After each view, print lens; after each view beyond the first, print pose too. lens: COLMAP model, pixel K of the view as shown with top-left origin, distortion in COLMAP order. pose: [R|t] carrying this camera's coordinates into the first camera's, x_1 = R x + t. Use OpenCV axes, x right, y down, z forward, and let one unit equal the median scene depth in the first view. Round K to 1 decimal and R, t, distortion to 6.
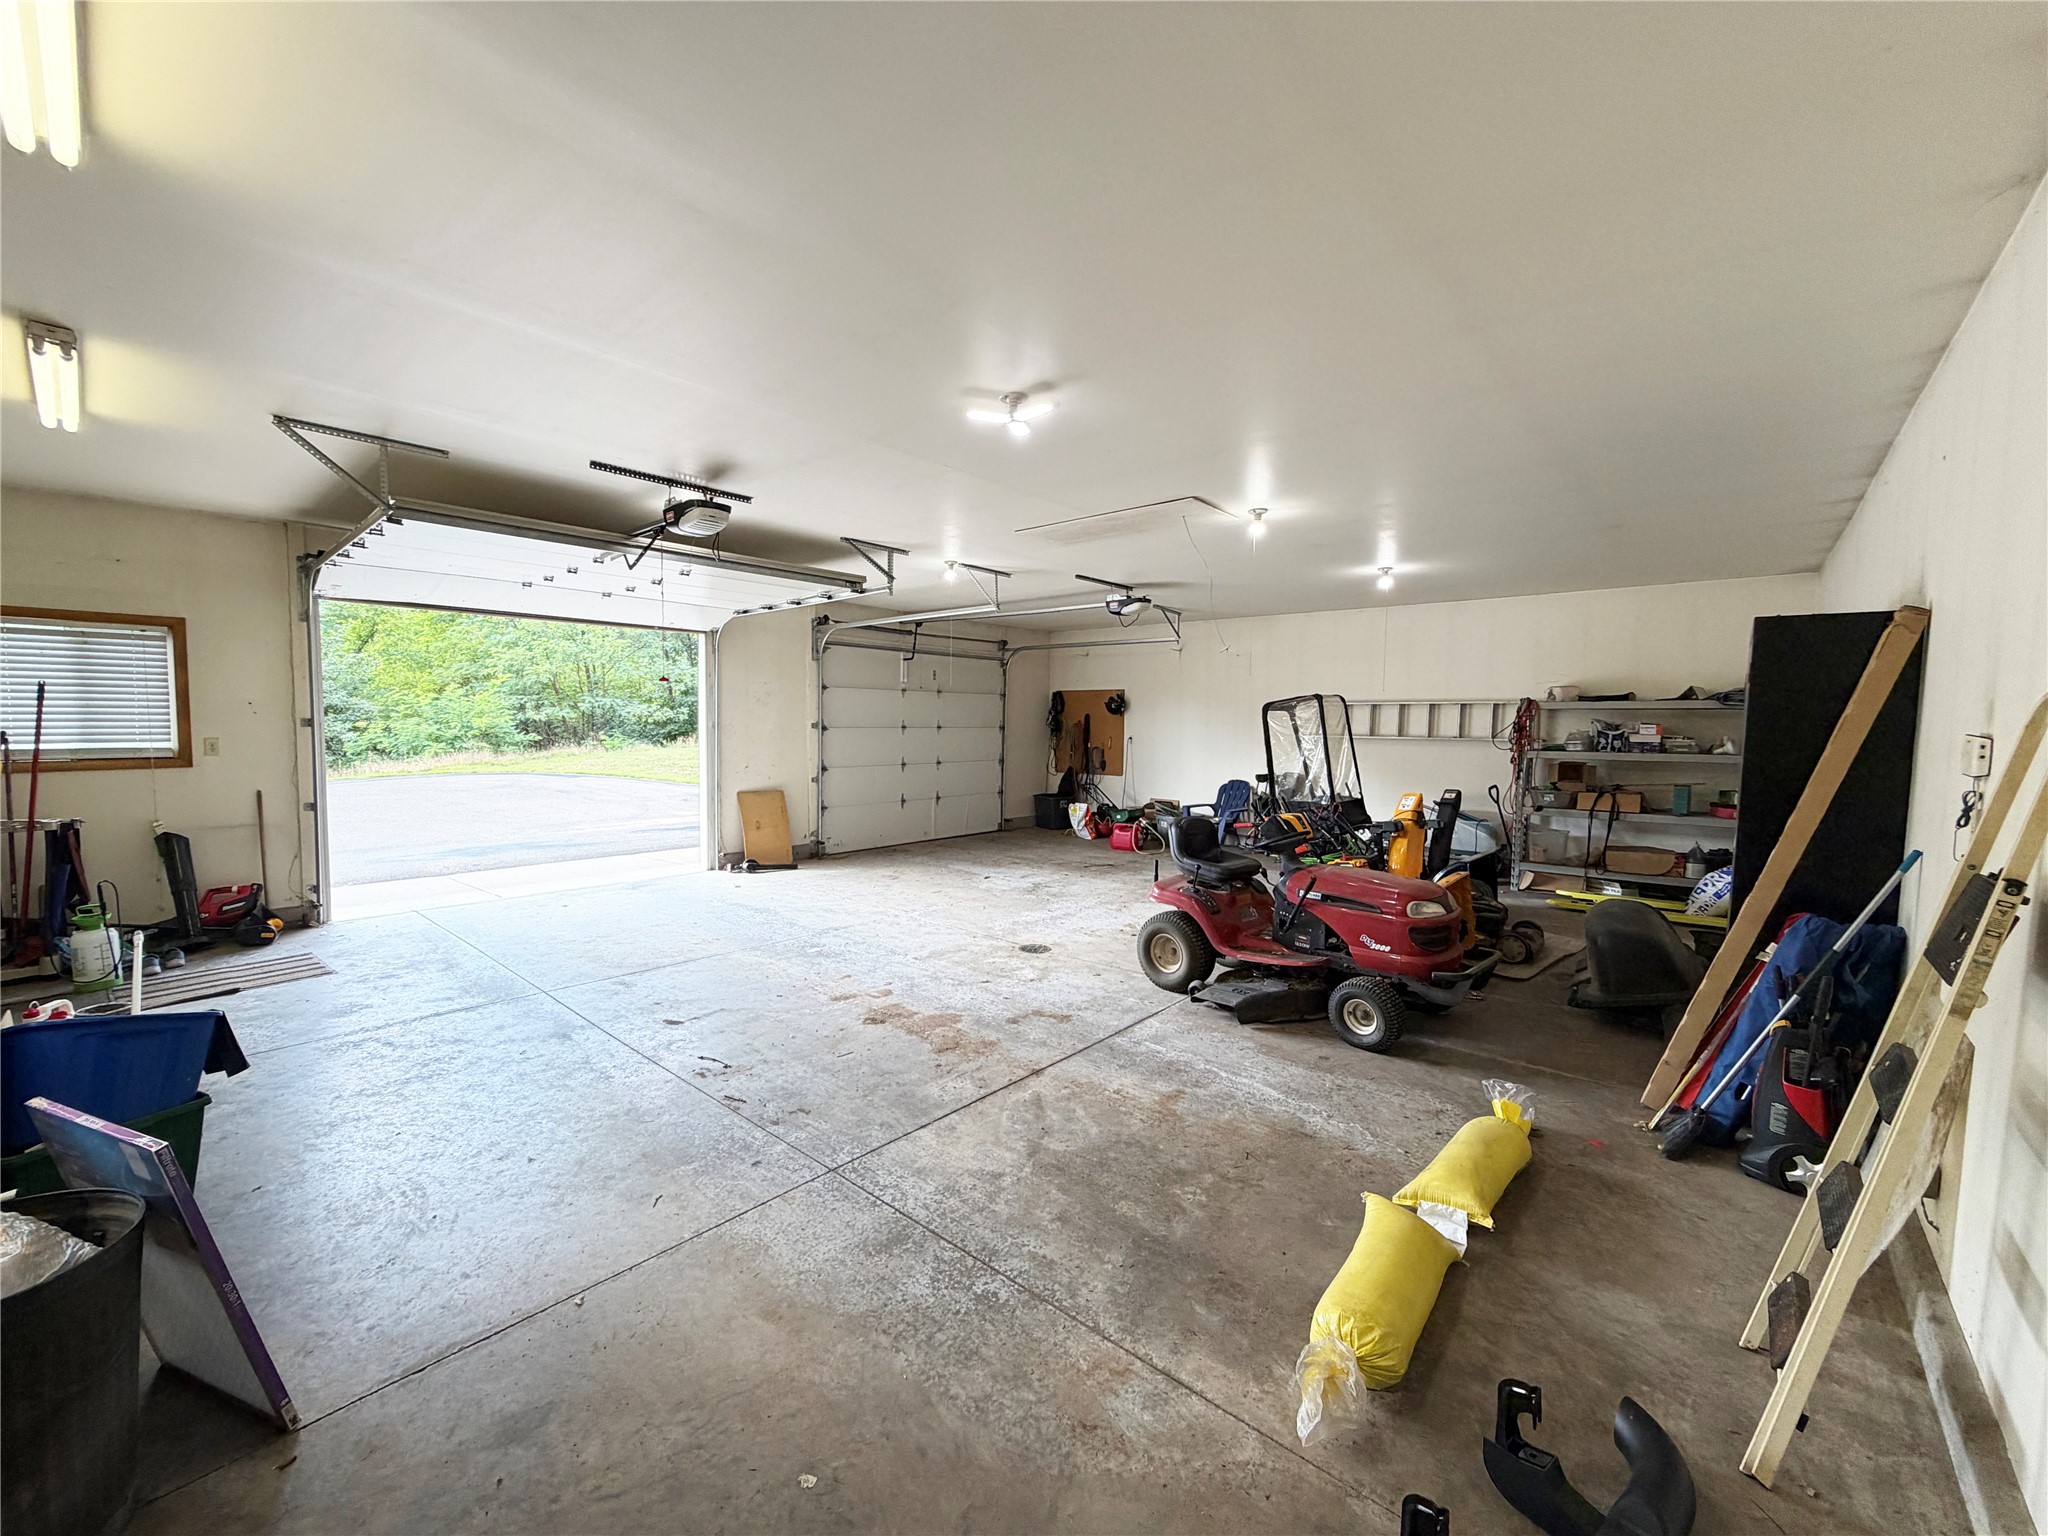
lens RADIAL K [[811.4, 0, 1021.7], [0, 811.4, 773.5], [0, 0, 1]] dist [-0.002568, 0.000132]
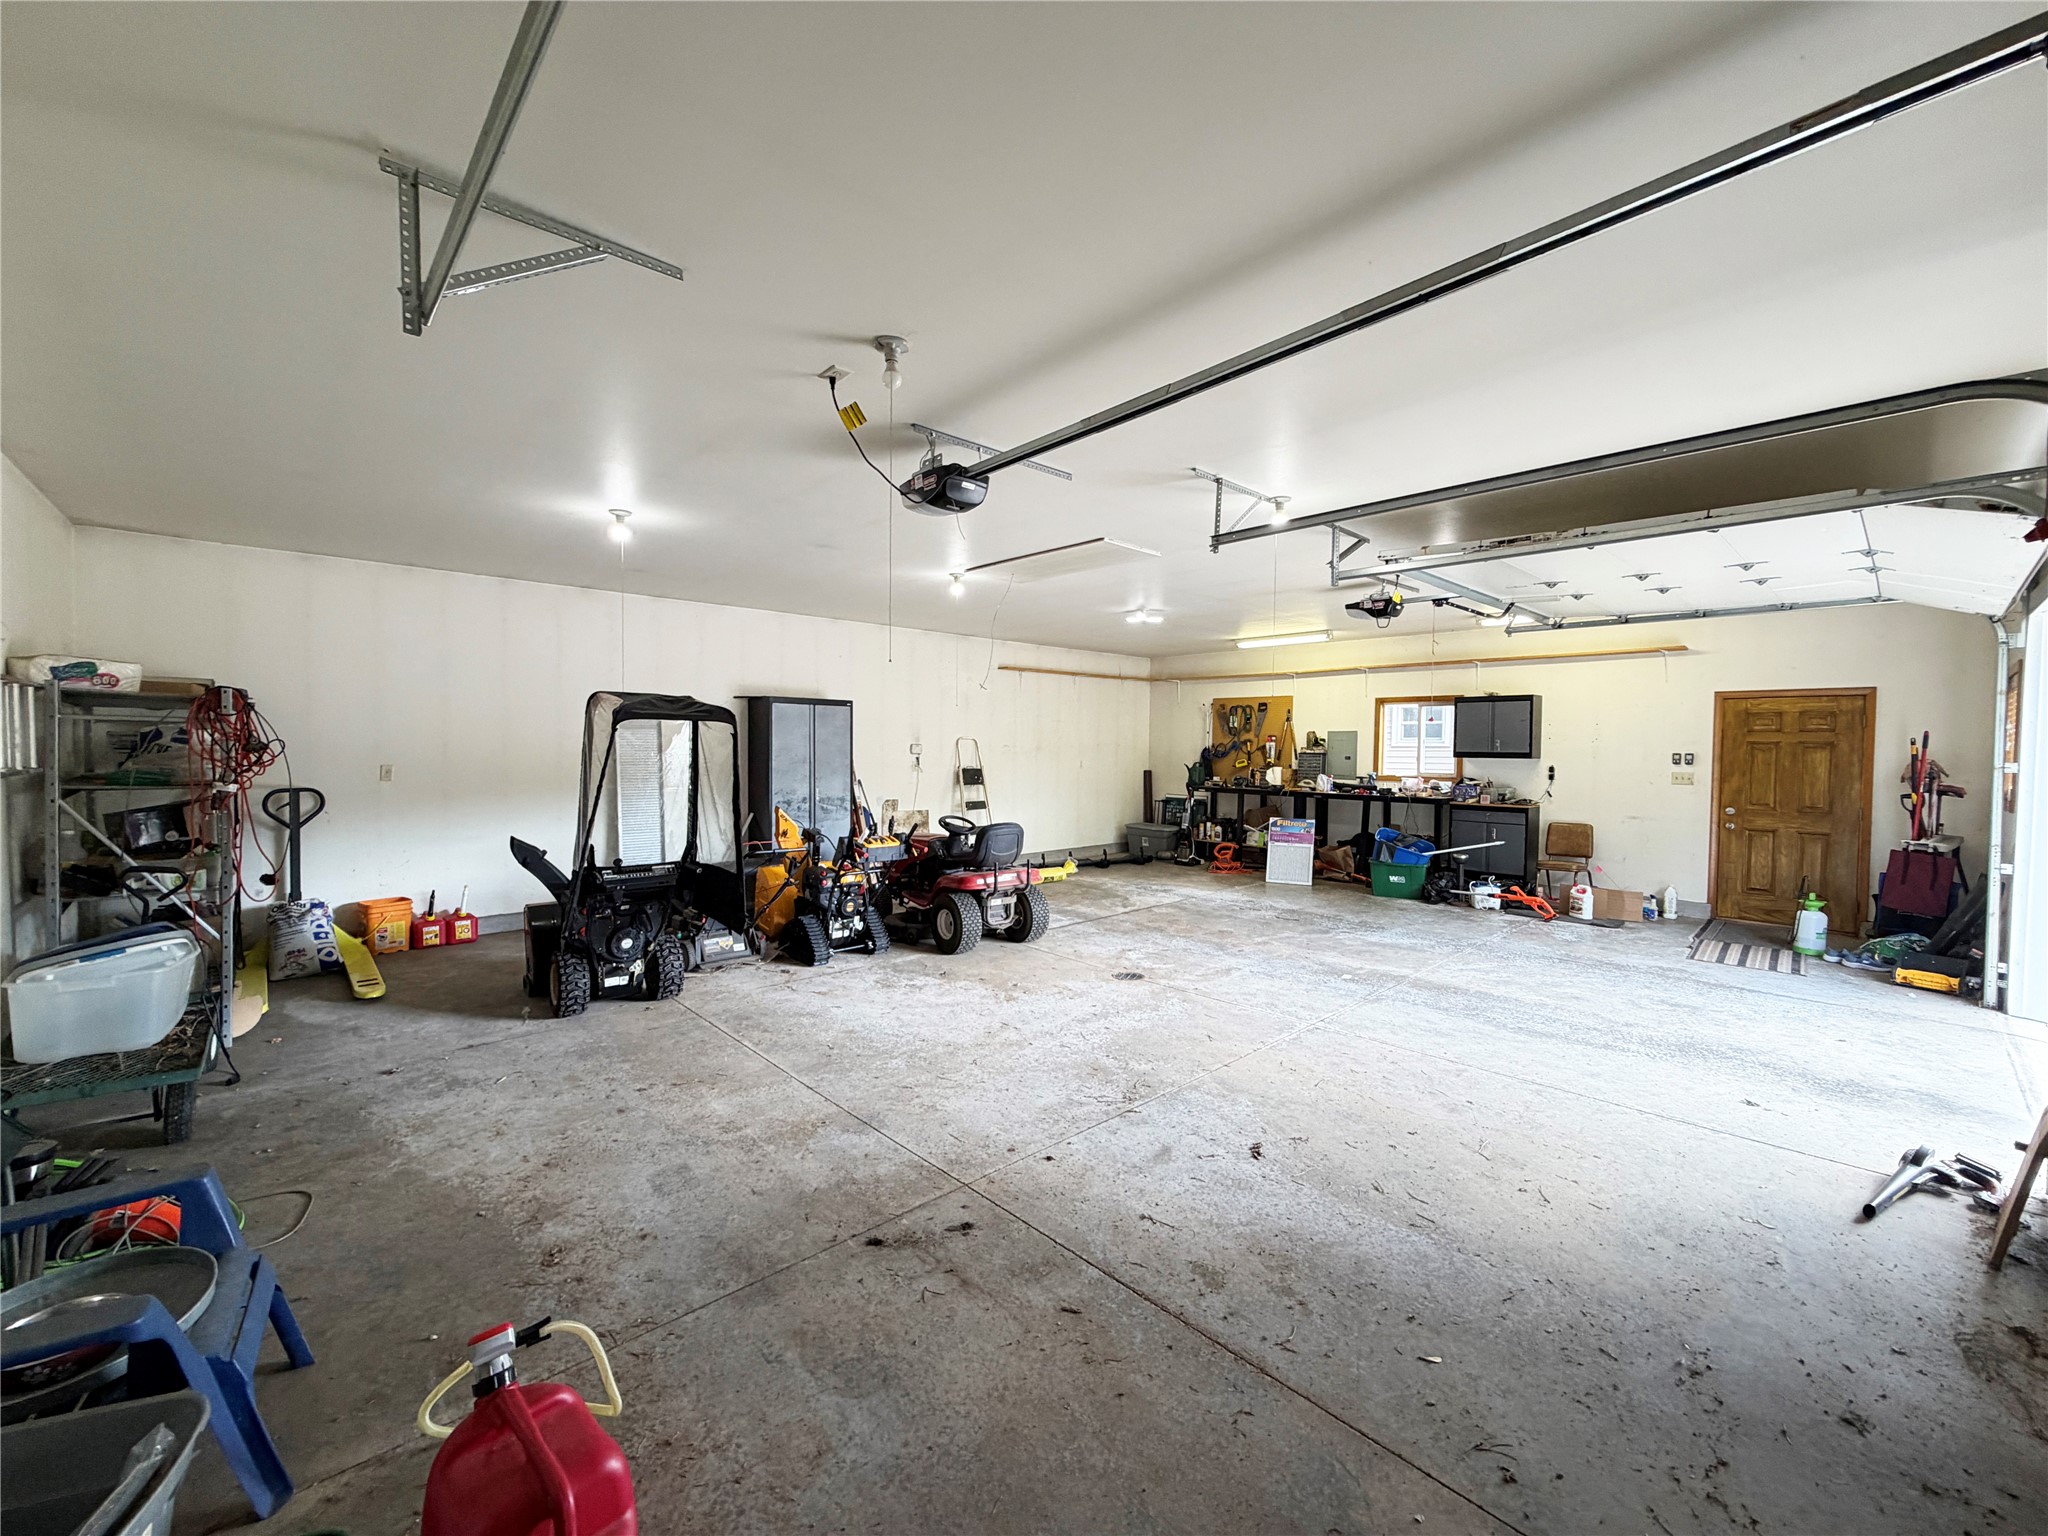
lens RADIAL K [[811.4, 0, 1024.1], [0, 811.4, 771.0], [0, 0, 1]] dist [-0.002568, 0.000132]
pose [[-0.994402, -0.020958, 0.103567, 0.045723], [-0.010819, 0.995177, 0.097501, -0.130076], [-0.105111, 0.095834, -0.989832, 1.964696]]
